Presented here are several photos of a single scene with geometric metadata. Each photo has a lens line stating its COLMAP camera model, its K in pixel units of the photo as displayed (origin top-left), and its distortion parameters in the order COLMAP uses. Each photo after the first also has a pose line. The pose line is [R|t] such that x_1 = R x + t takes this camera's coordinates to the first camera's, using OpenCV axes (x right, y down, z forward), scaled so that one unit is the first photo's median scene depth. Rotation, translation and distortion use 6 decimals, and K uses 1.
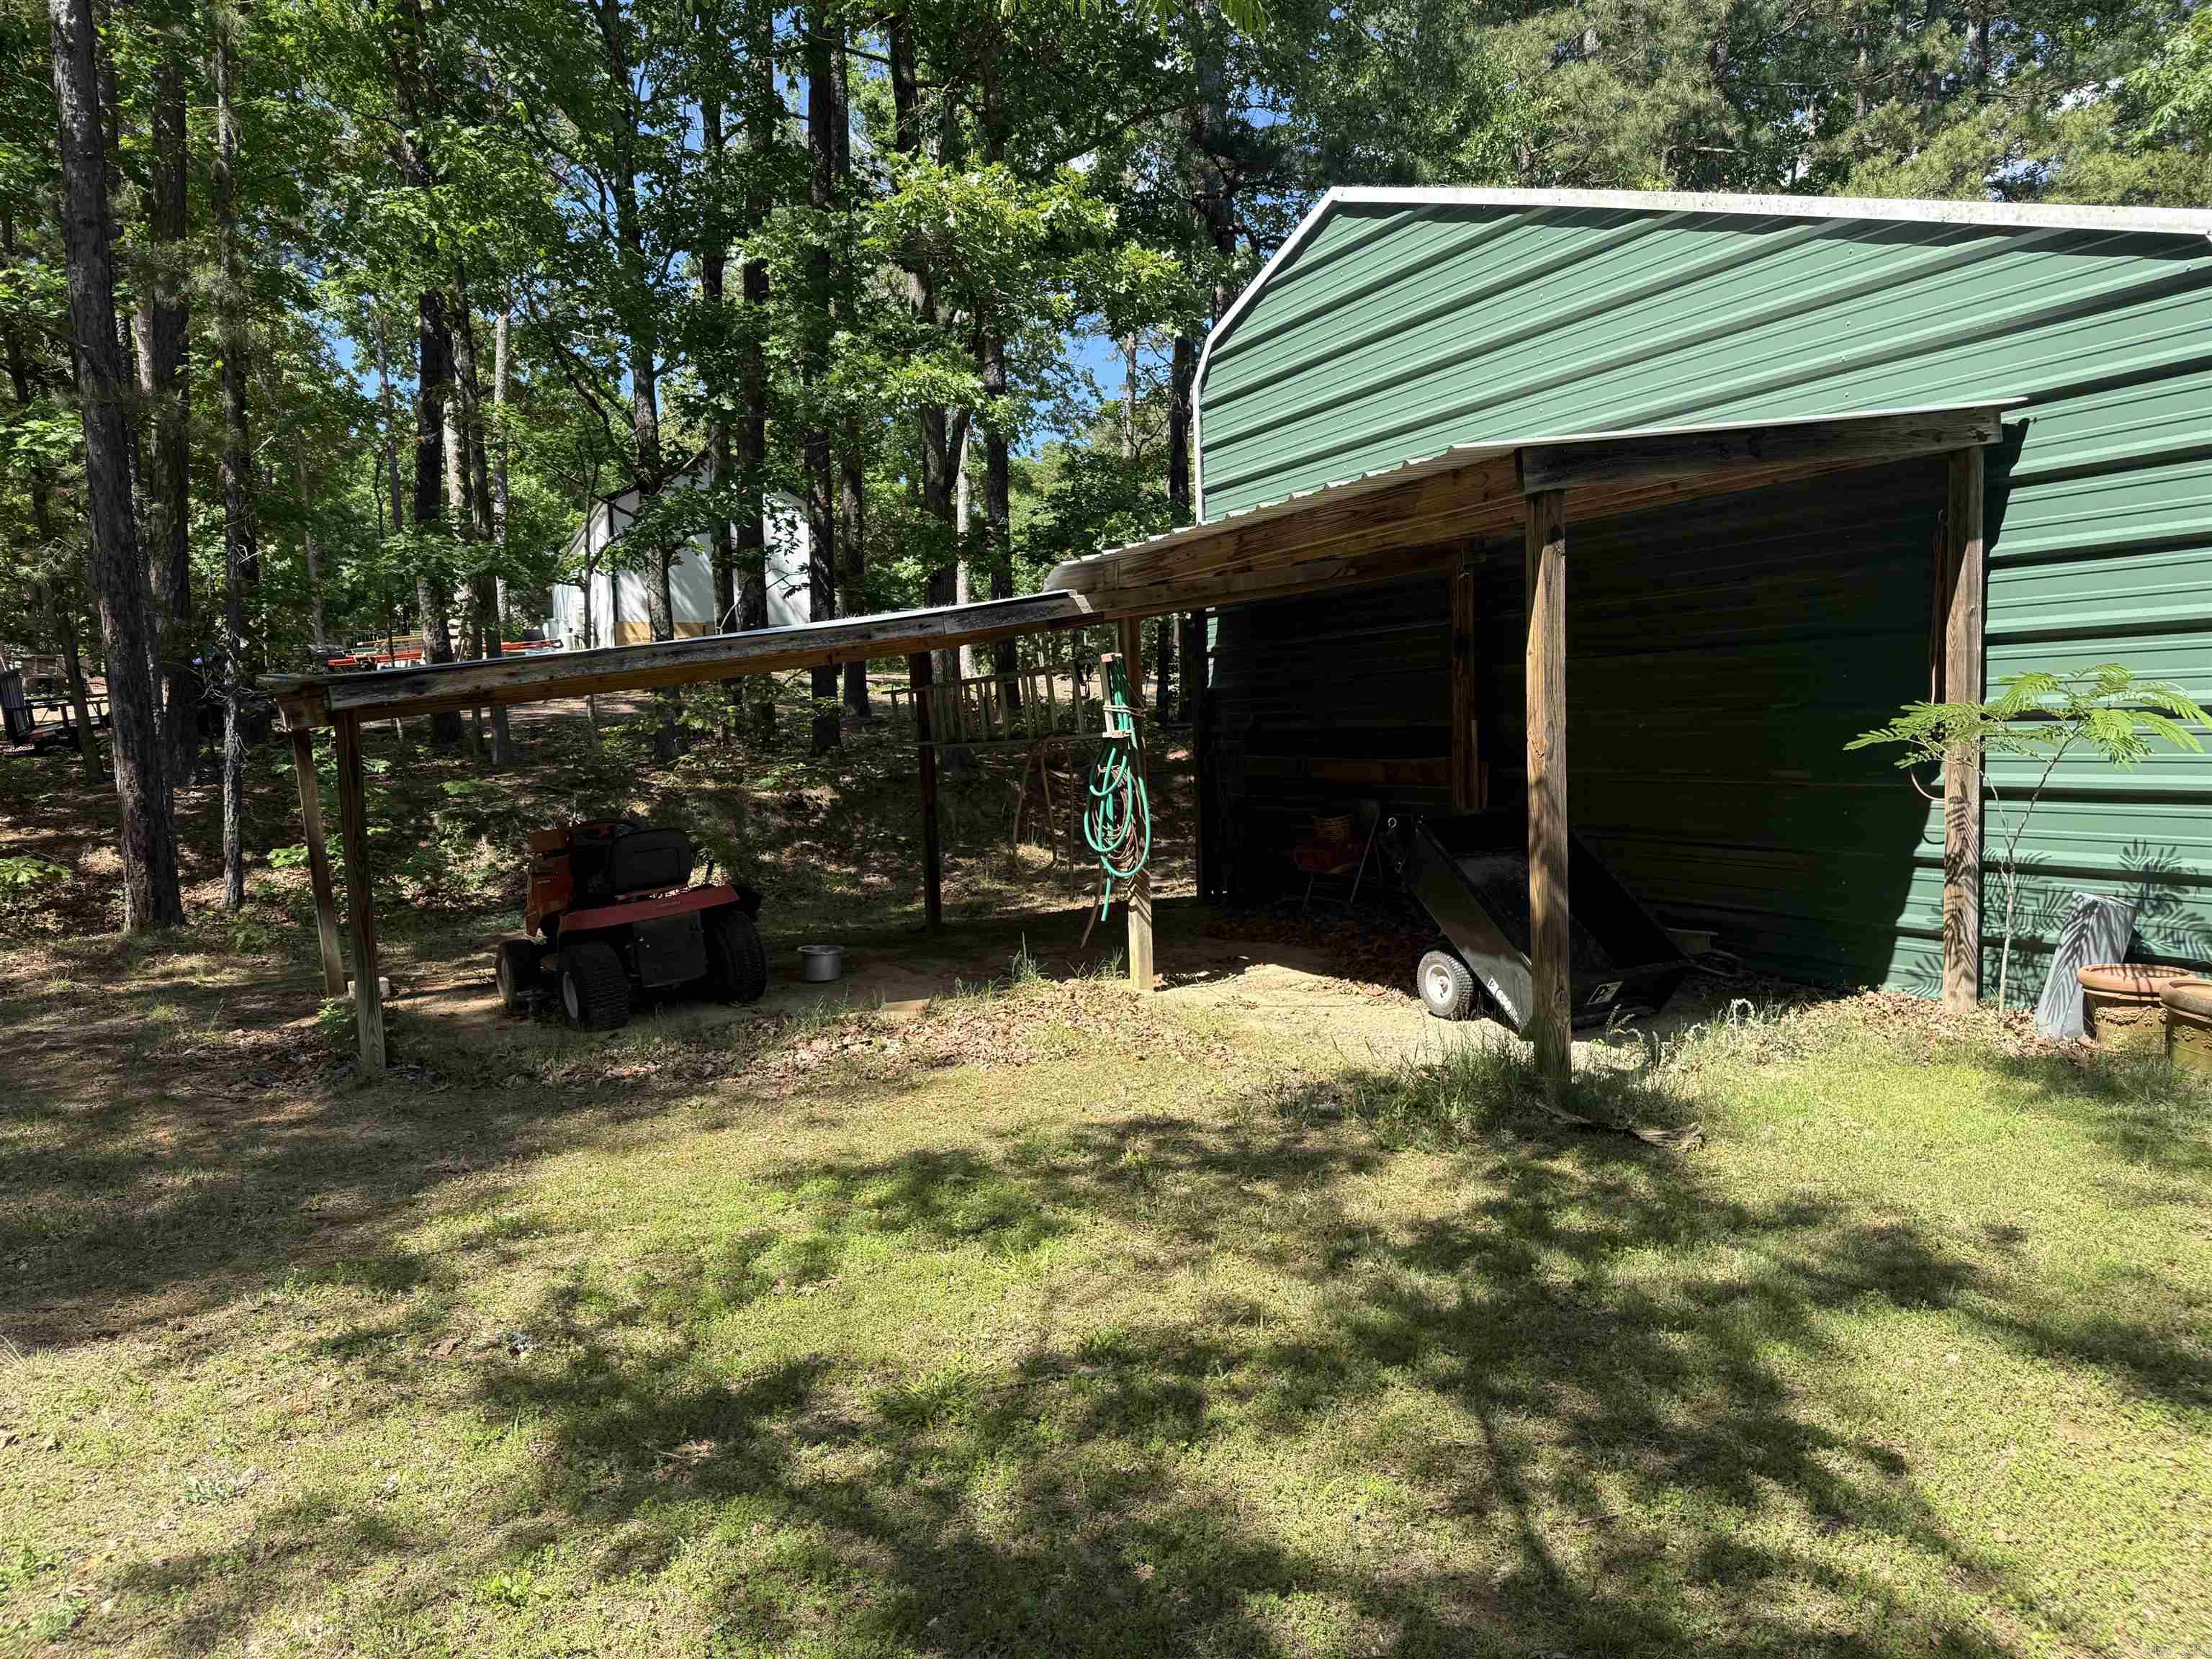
lens RADIAL K [[1518.3, 0, 1079.3], [0, 1518.3, 837.0], [0, 0, 1]] dist [0.174894, -0.249790]
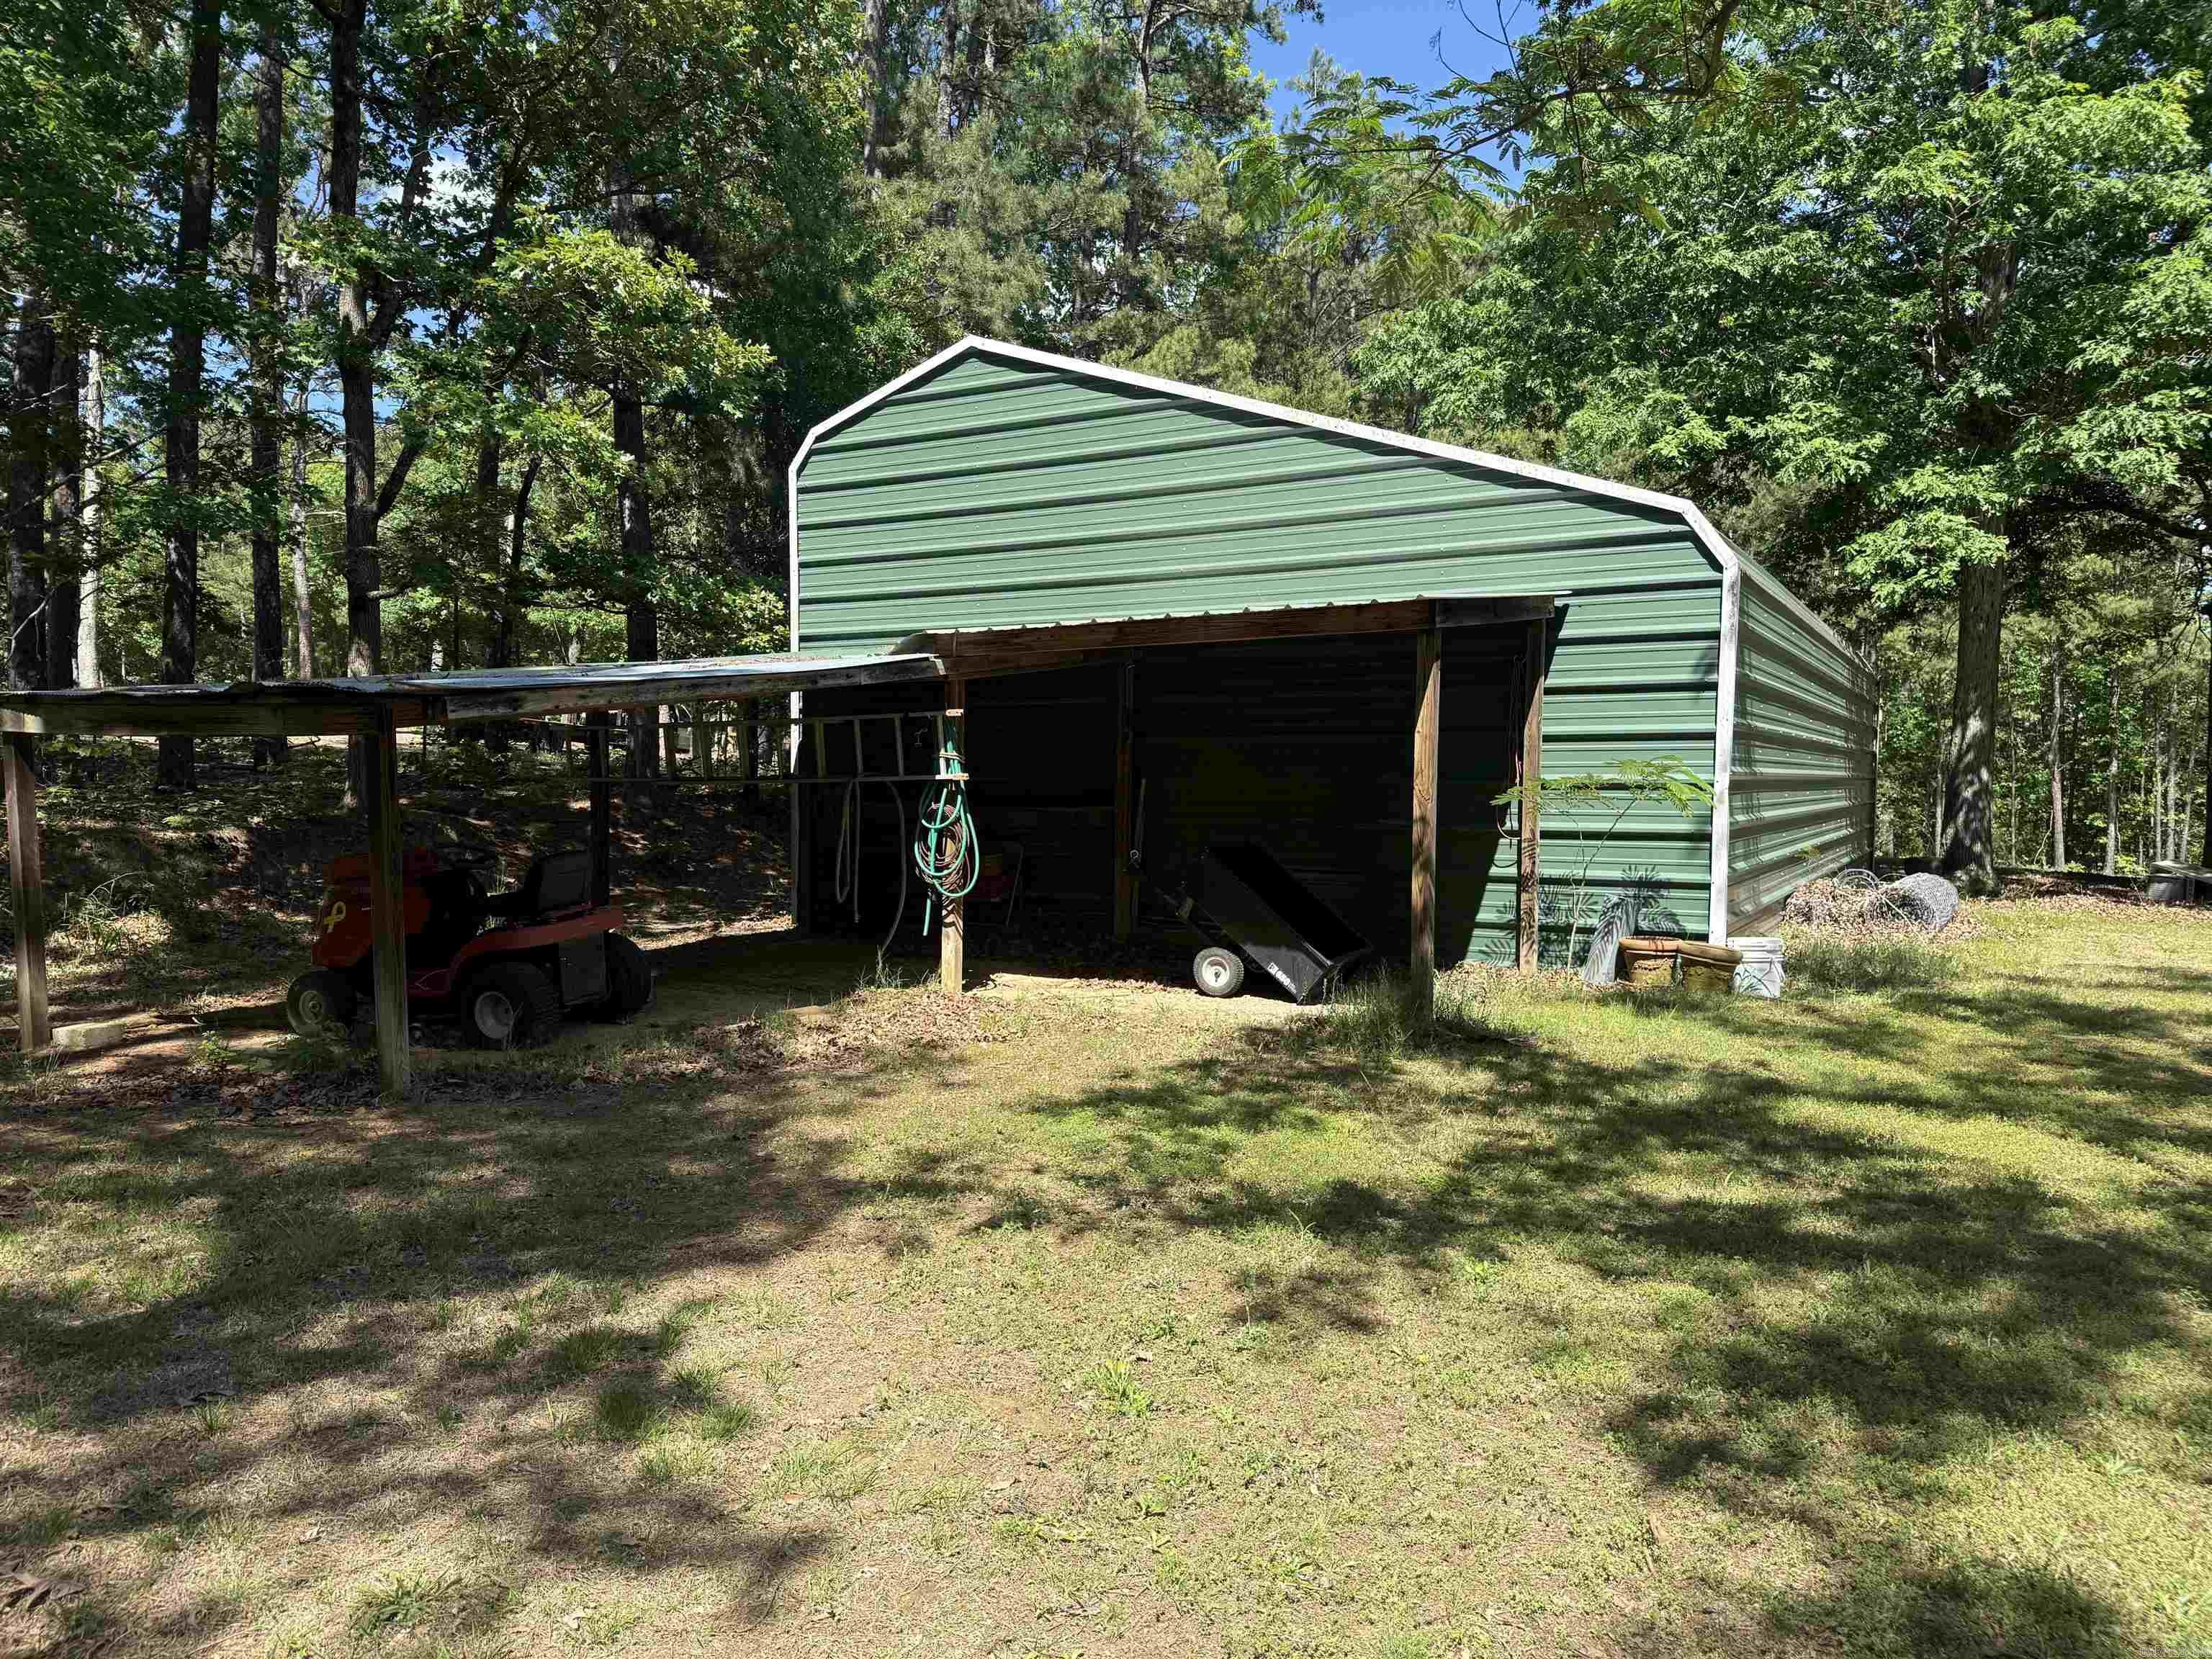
lens RADIAL K [[1518.3, 0, 1079.3], [0, 1518.3, 837.0], [0, 0, 1]] dist [0.174894, -0.249790]
pose [[0.840989, 0.017167, 0.540780, -0.651588], [0.006760, 0.999085, -0.042227, 0.037094], [-0.541010, 0.039168, 0.840103, -0.063855]]
